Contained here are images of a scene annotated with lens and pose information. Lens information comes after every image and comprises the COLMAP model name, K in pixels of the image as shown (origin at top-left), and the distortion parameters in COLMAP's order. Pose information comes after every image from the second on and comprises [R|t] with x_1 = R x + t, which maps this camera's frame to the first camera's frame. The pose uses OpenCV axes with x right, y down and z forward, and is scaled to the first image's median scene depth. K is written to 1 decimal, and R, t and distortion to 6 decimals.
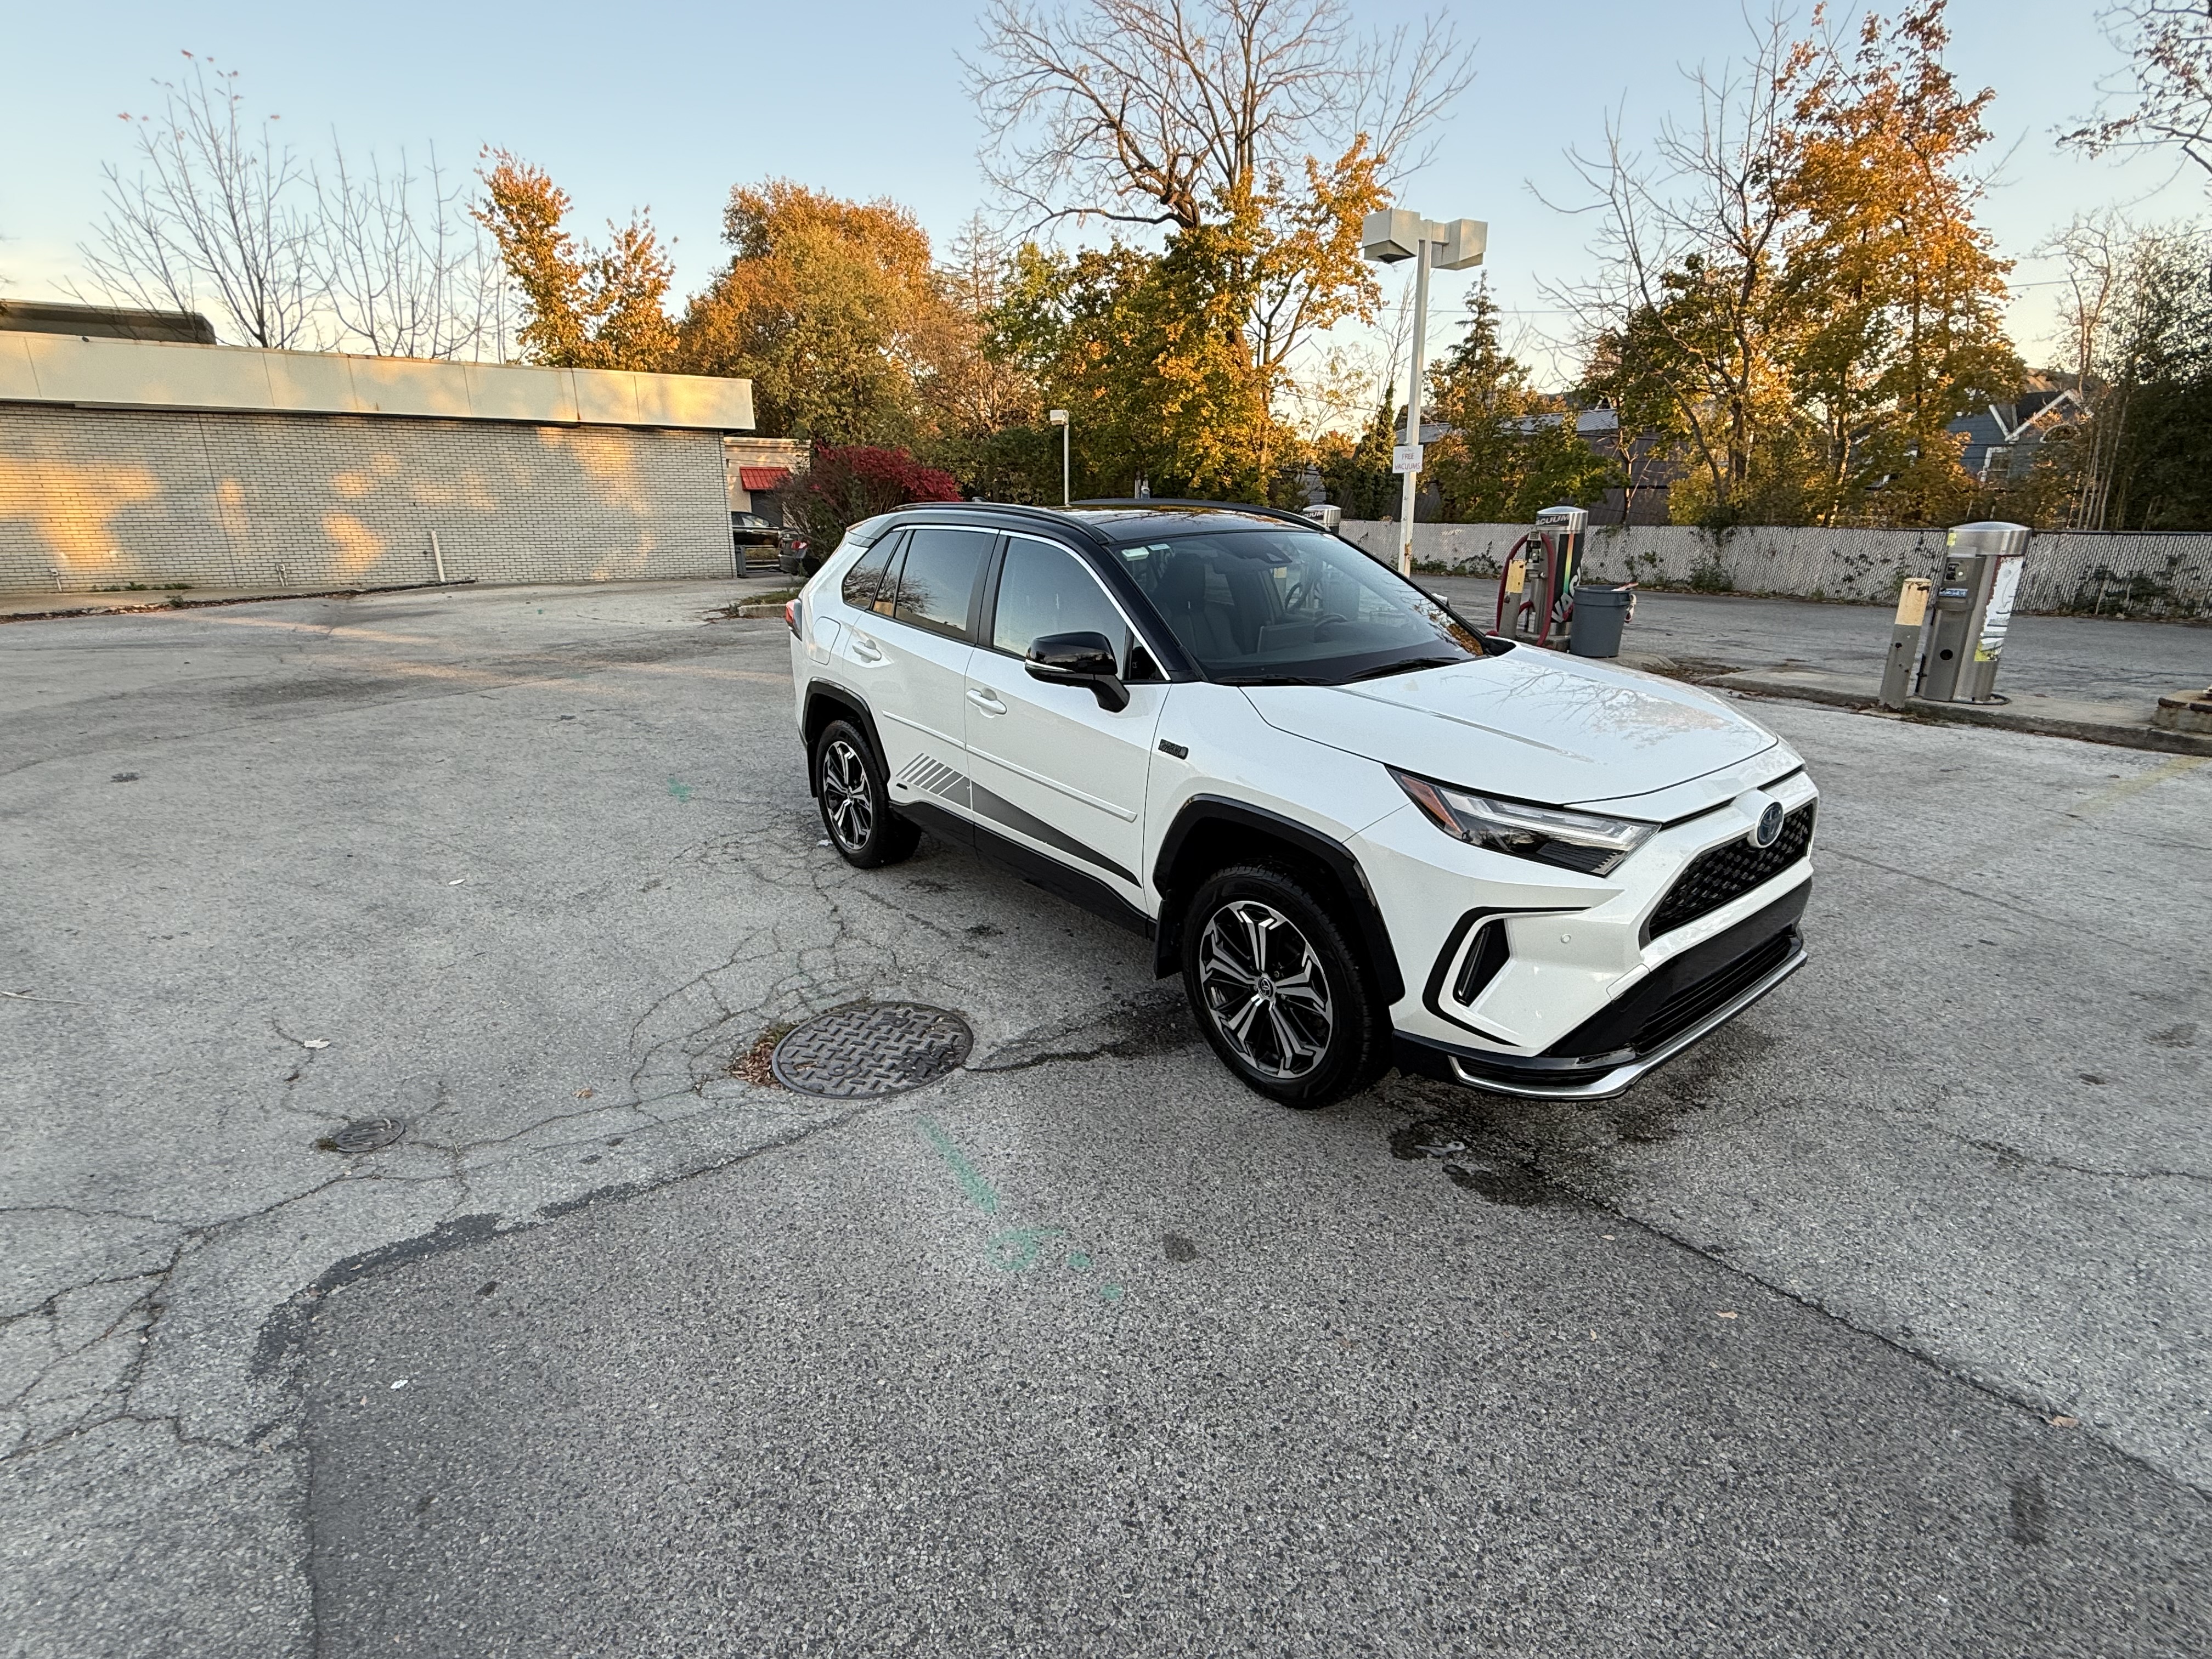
lens RADIAL K [[1051.3, 0, 1108.7], [0, 1051.3, 820.4], [0, 0, 1]] dist [-0.000352, 0.000283]
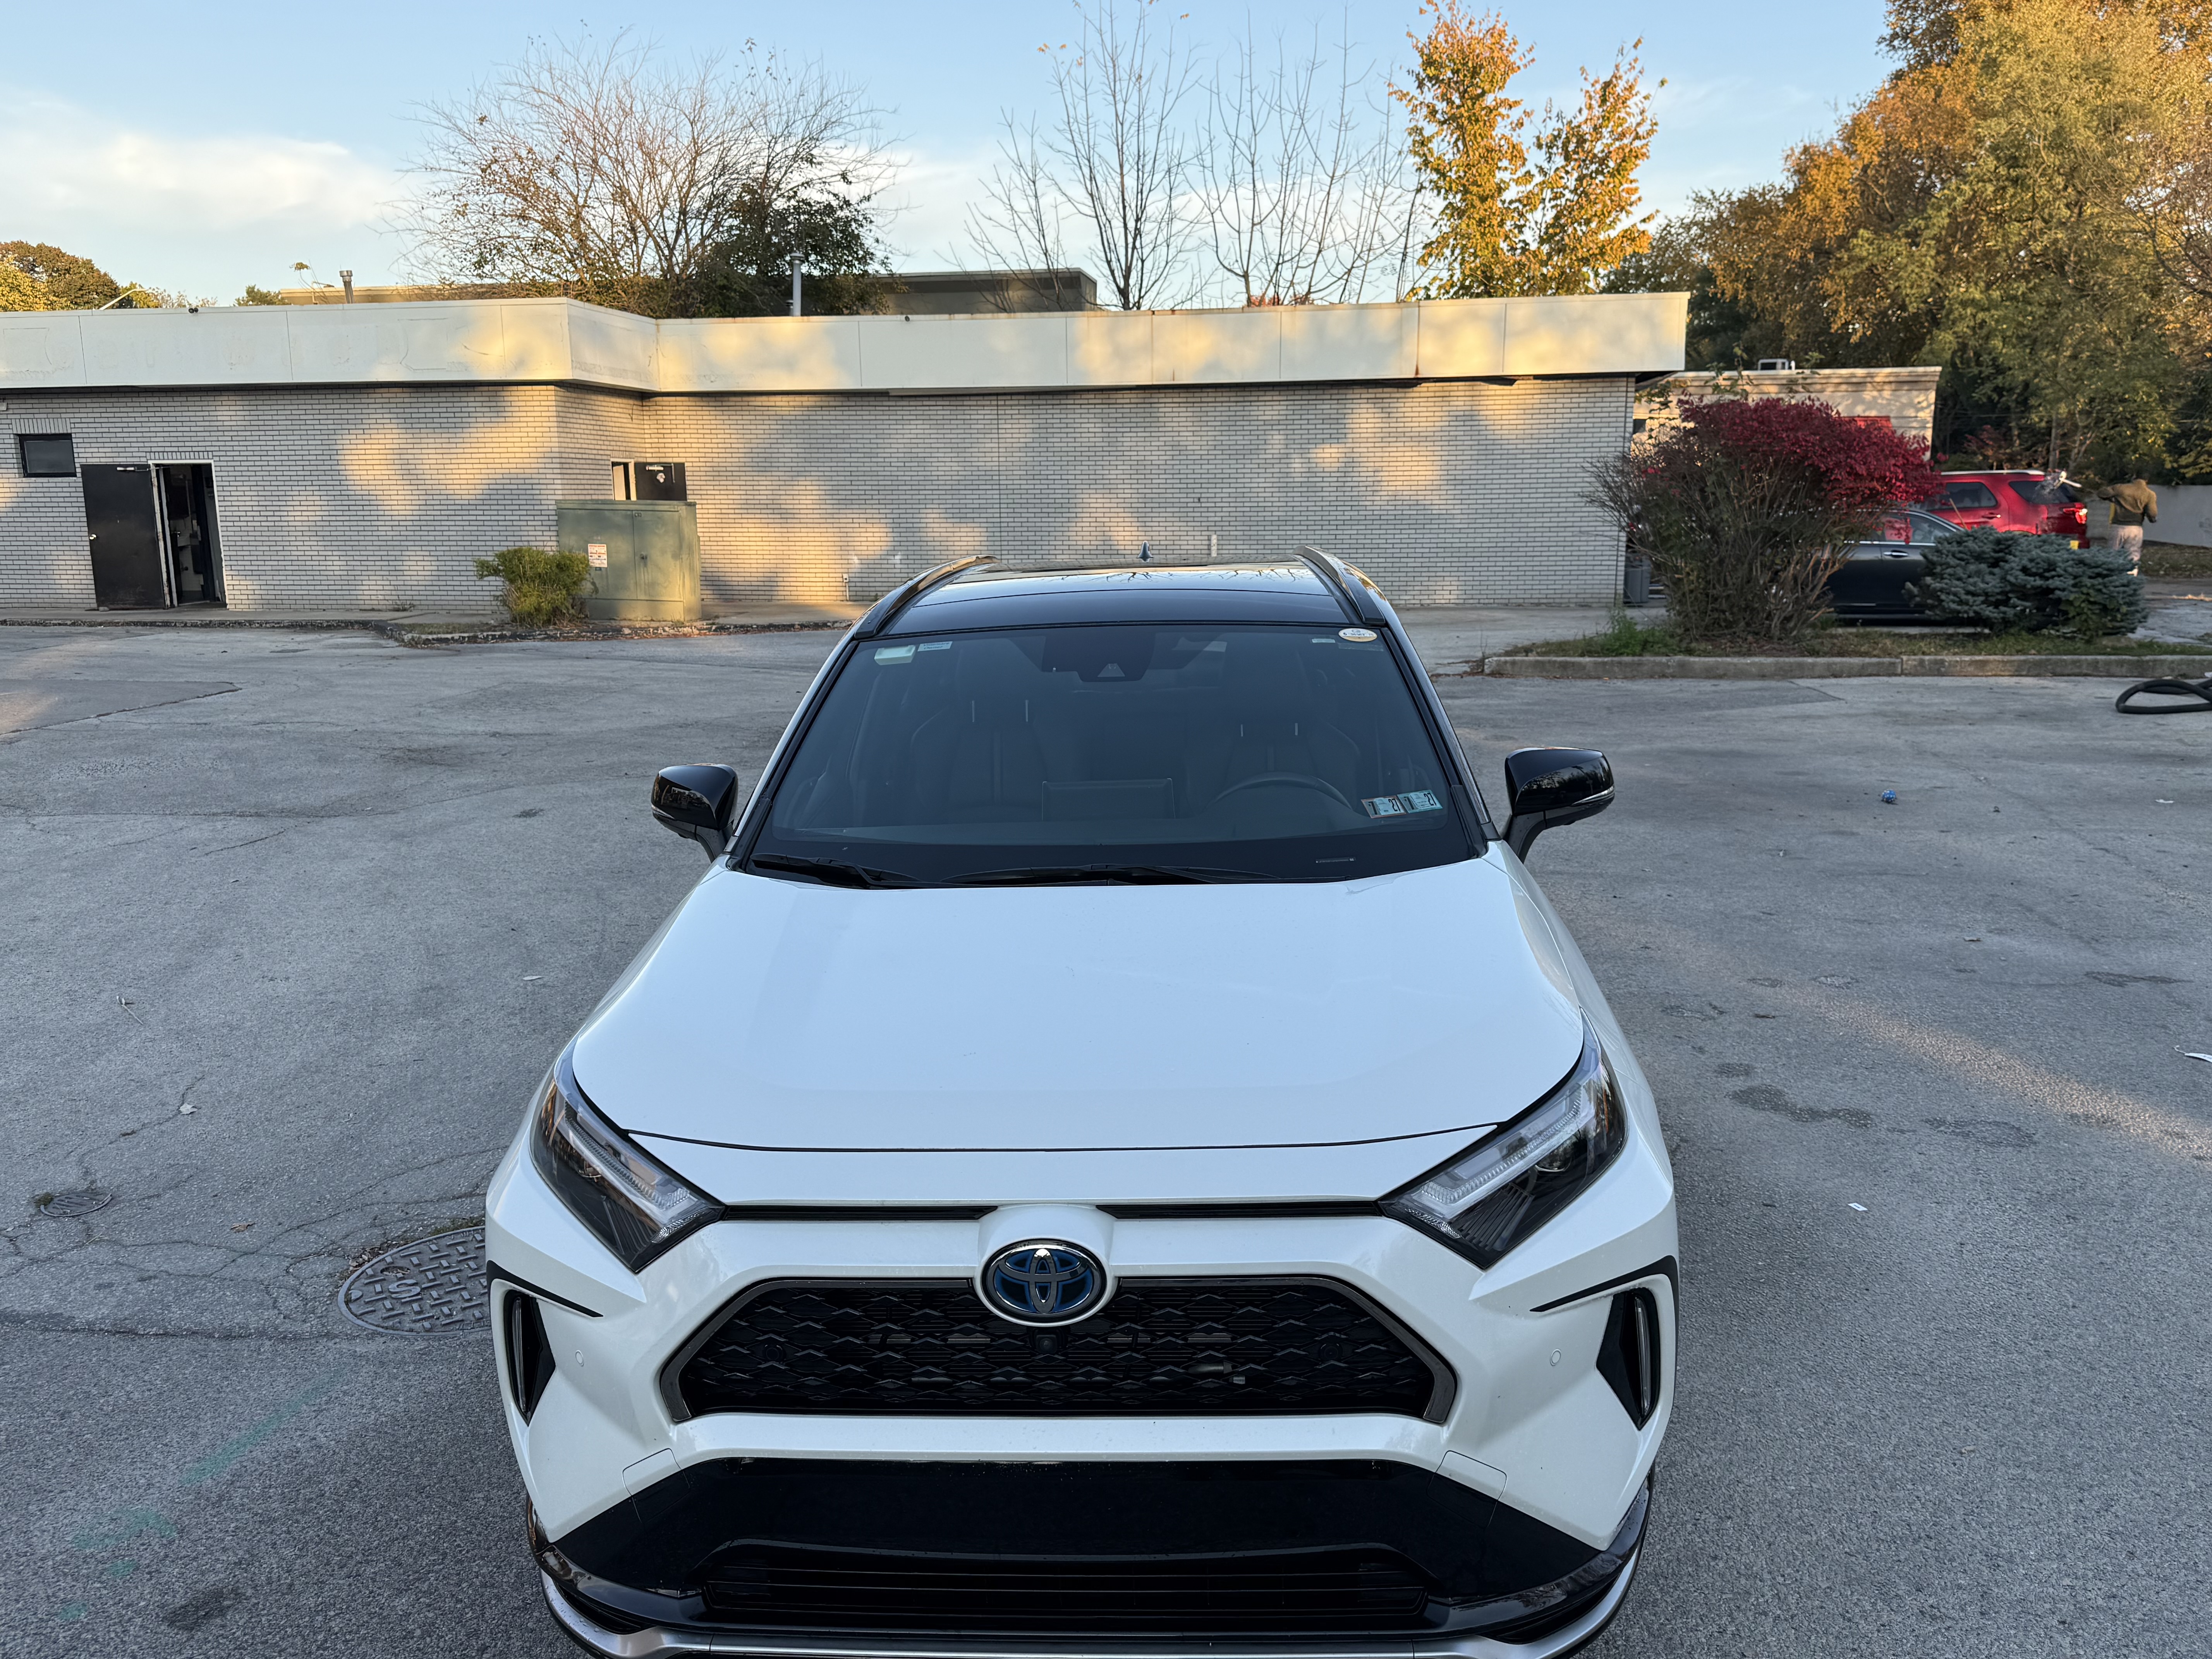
lens RADIAL K [[1774.0, 0, 1118.1], [0, 1774.0, 826.6], [0, 0, 1]] dist [0.030251, -0.043267]
pose [[0.742889, 0.116688, -0.659166, 0.814559], [-0.179392, 0.983376, -0.028097, -0.130132], [0.644930, 0.139122, 0.751472, 0.255834]]
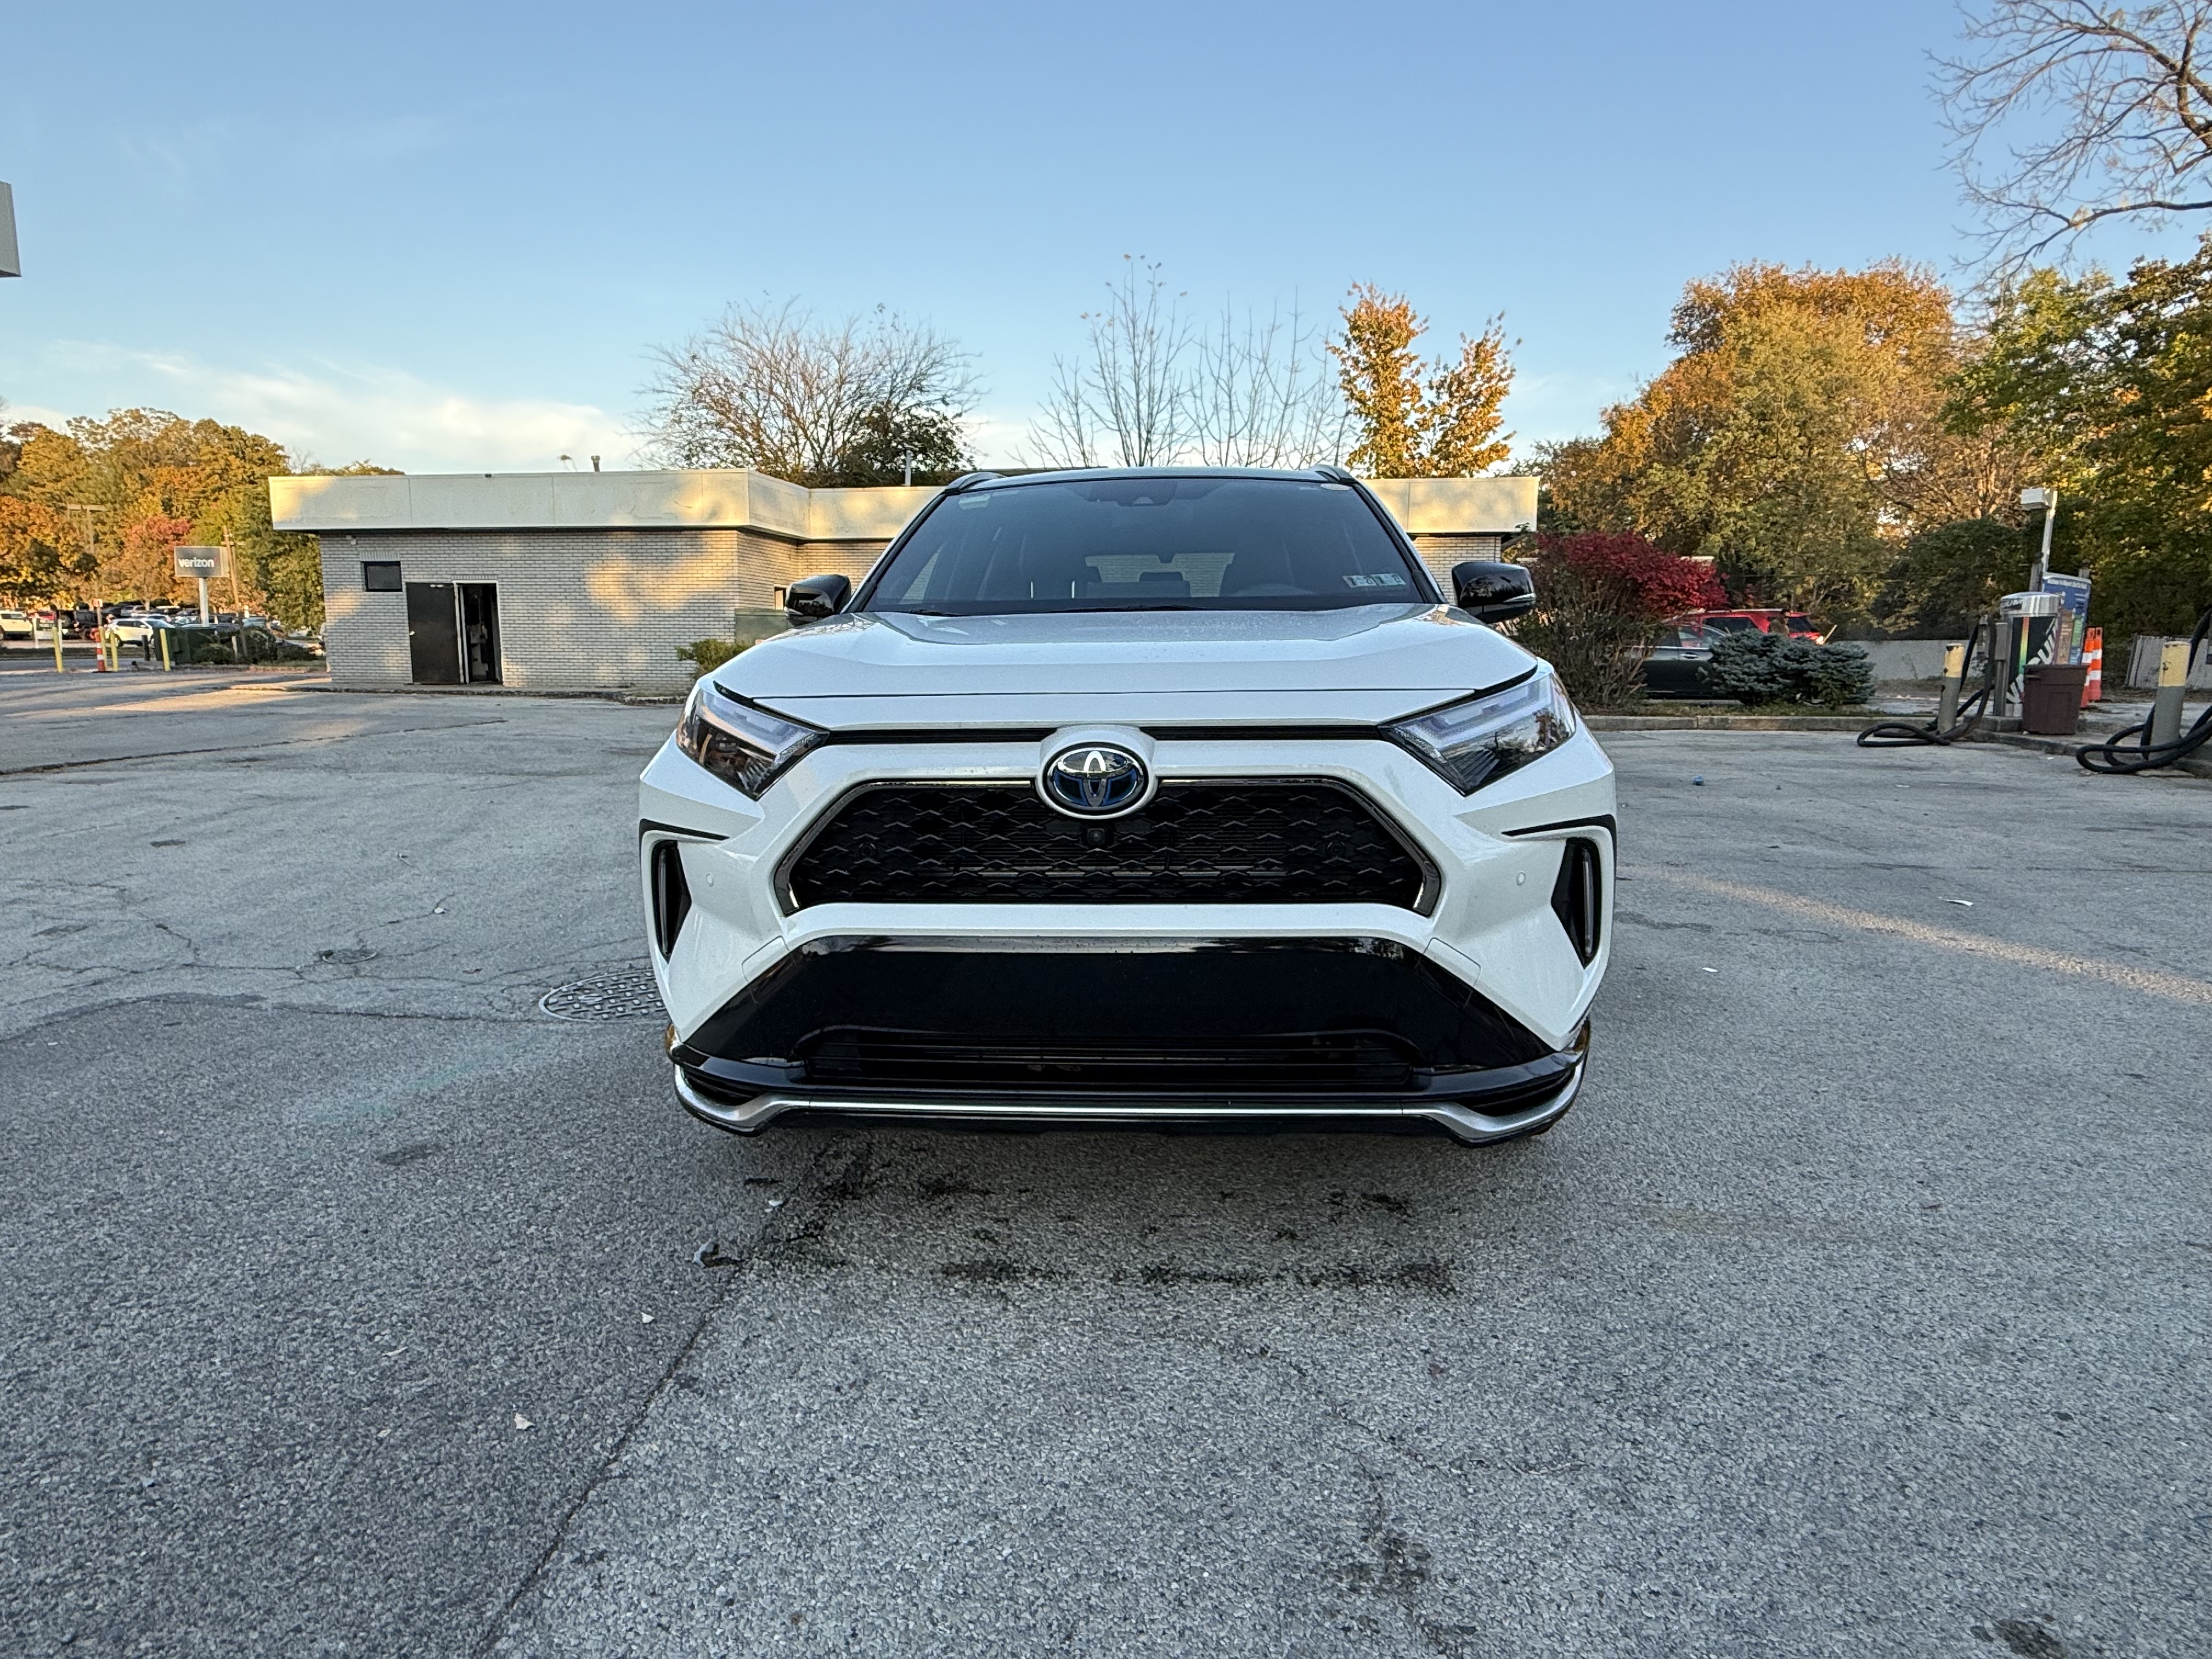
lens RADIAL K [[1255.3, 0, 1106.0], [0, 1255.3, 829.5], [0, 0, 1]] dist [-0.001755, 0.000126]
pose [[0.730535, 0.099370, -0.675606, 0.766278], [-0.197383, 0.977852, -0.069605, 0.054409], [0.653726, 0.184202, 0.733970, 0.344157]]
